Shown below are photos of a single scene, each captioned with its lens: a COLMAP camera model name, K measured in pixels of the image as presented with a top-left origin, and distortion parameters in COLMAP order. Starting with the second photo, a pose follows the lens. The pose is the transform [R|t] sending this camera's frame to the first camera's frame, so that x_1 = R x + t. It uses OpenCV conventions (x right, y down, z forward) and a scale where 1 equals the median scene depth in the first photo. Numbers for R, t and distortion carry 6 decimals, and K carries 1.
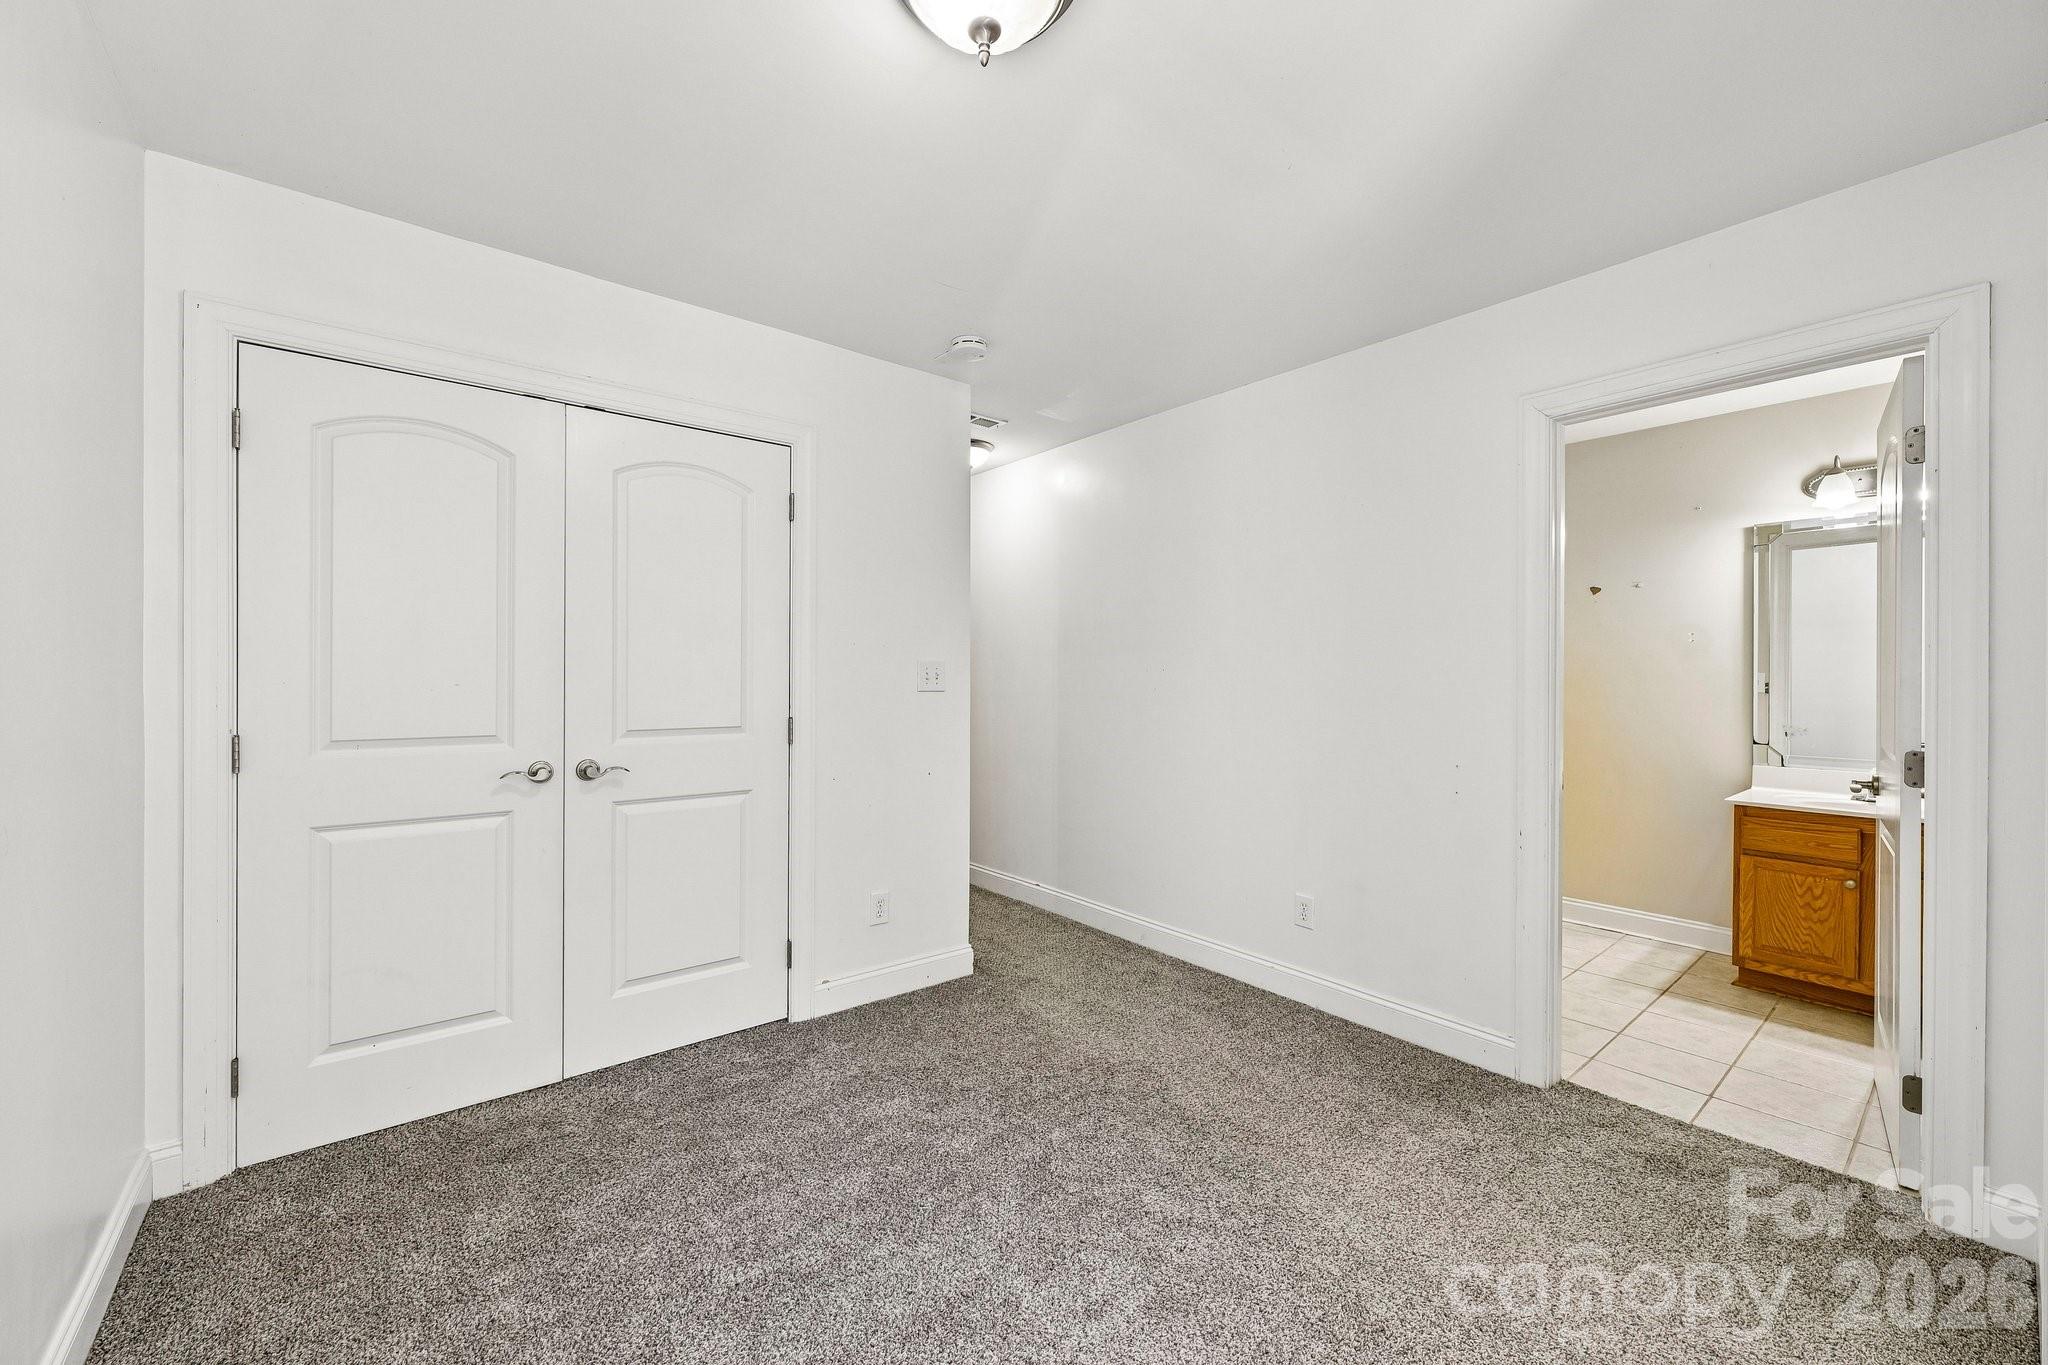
lens RADIAL K [[810.8, 0, 1022.7], [0, 810.8, 678.5], [0, 0, 1]] dist [0.003845, 0.000303]
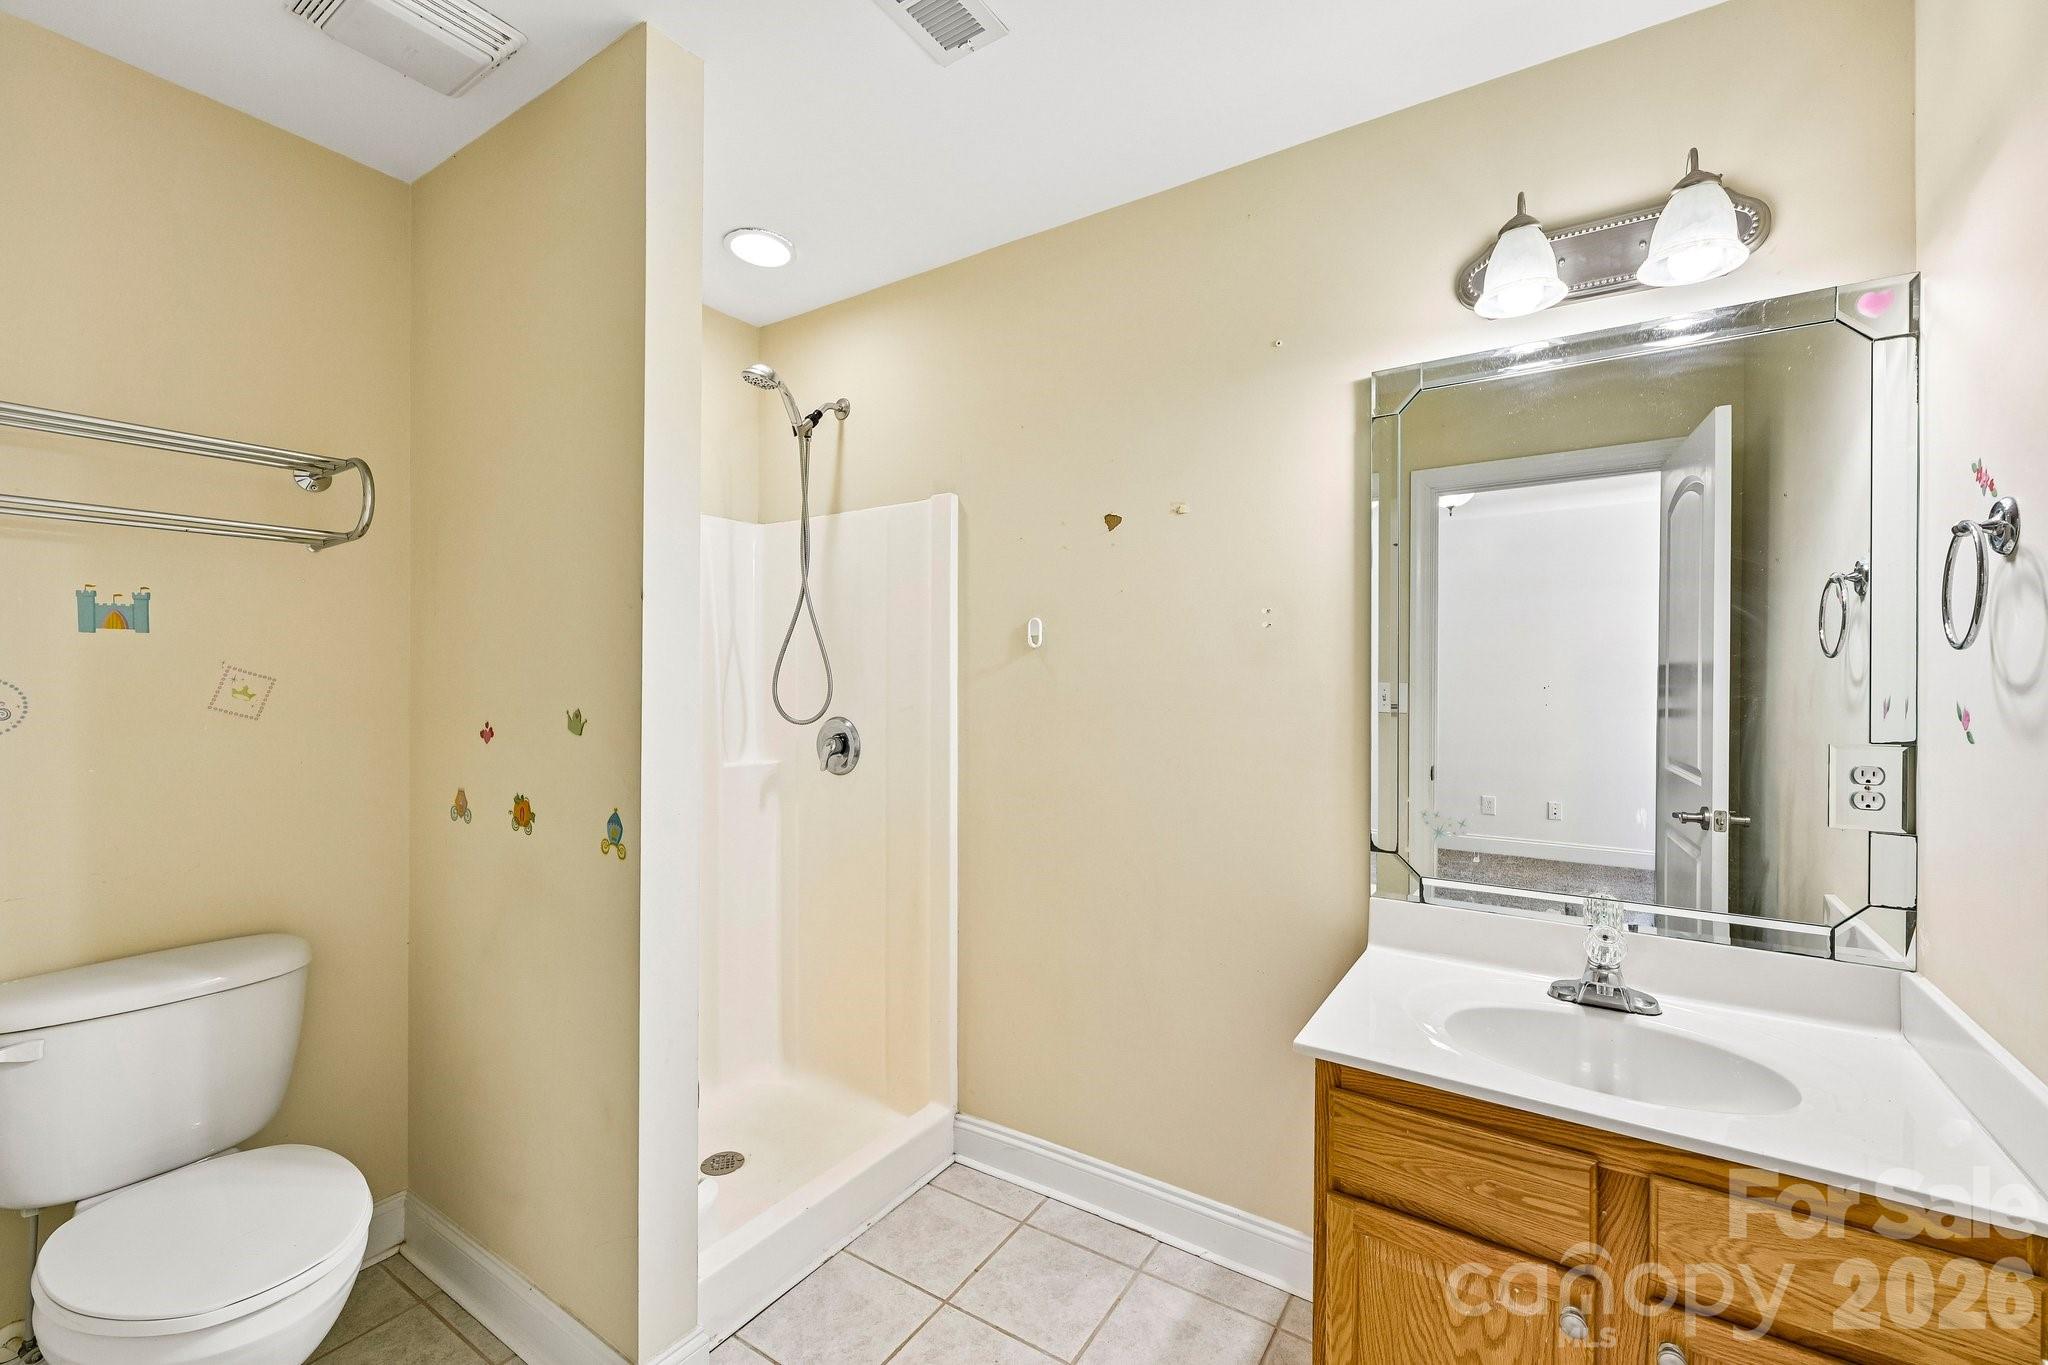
lens RADIAL K [[869.2, 0, 1026.1], [0, 869.2, 683.7], [0, 0, 1]] dist [0.000122, 0.000045]
pose [[0.949988, -0.002883, 0.312274, 0.630060], [0.001999, 0.999993, 0.003152, -0.017104], [-0.312281, -0.002371, 0.949987, 0.668437]]
